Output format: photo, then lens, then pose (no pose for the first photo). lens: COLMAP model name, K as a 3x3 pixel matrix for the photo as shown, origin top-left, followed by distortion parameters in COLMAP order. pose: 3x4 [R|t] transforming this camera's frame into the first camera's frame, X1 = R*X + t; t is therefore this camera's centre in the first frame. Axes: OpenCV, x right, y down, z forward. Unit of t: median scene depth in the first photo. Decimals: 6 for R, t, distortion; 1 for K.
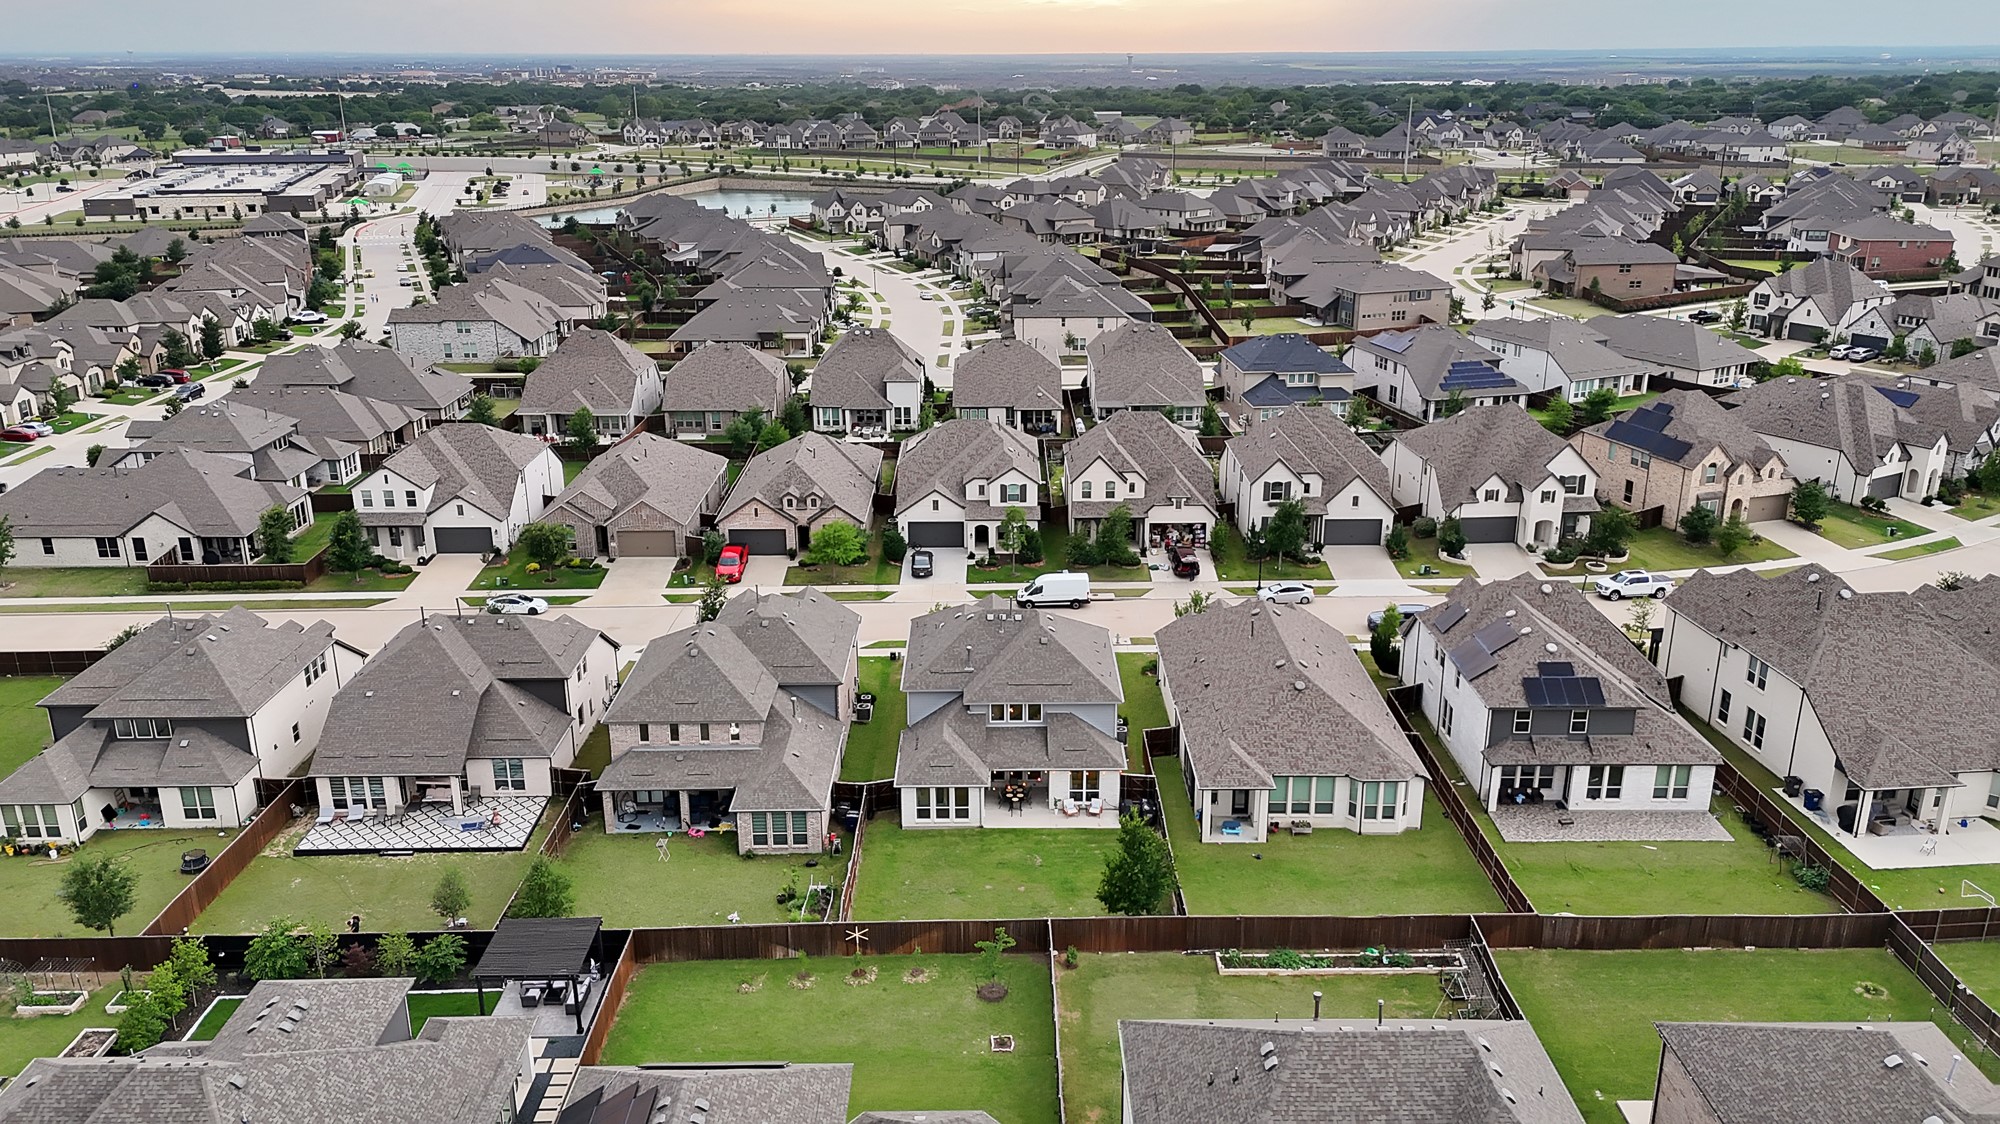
lens RADIAL K [[1477.0, 0, 999.3], [0, 1477.0, 560.5], [0, 0, 1]] dist [0.050555, -0.014386]
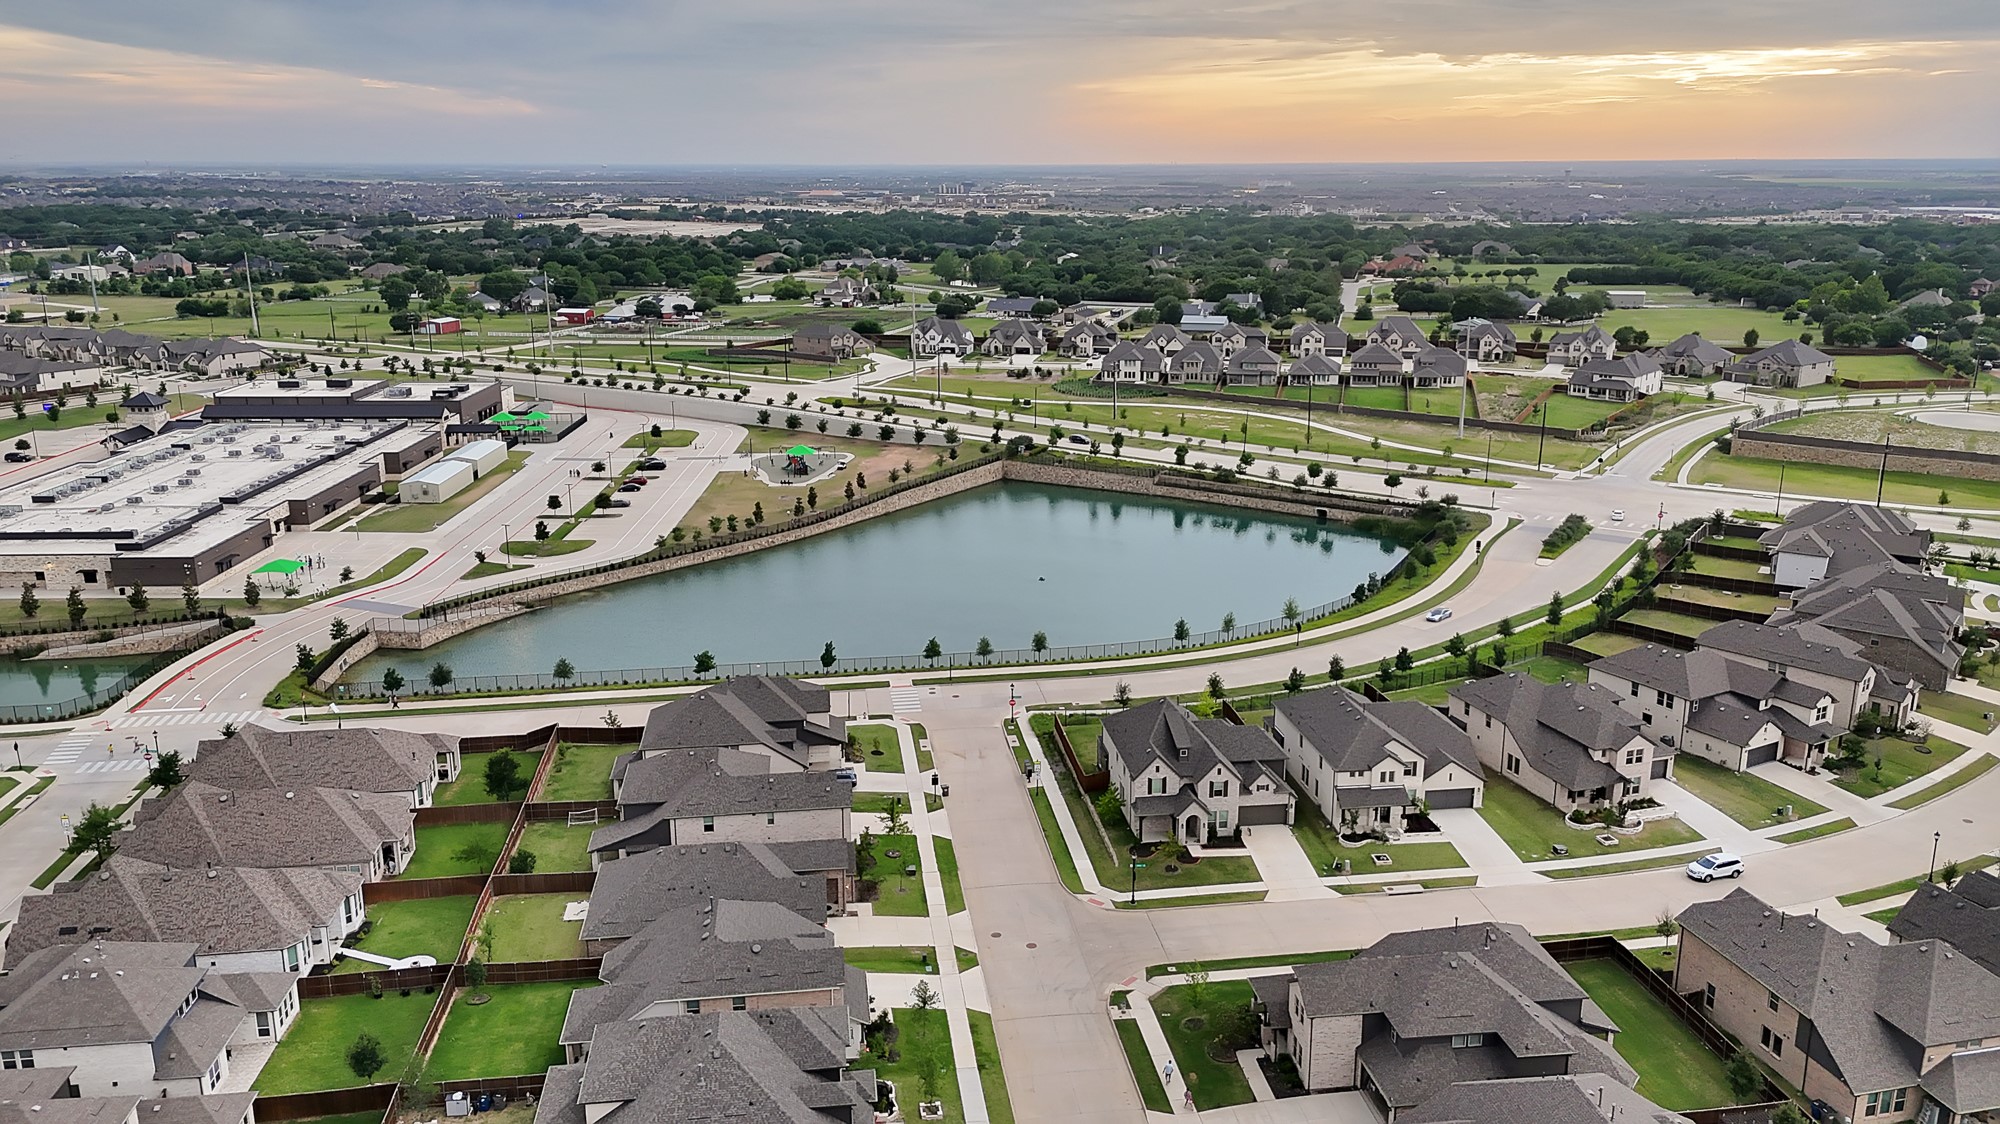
lens RADIAL K [[1477.0, 0, 1001.6], [0, 1477.0, 561.2], [0, 0, 1]] dist [0.050555, -0.014386]
pose [[0.966433, 0.069347, -0.247383, -0.037554], [-0.085456, 0.994824, -0.054975, -0.166439], [0.242291, 0.074270, 0.967357, 0.391289]]
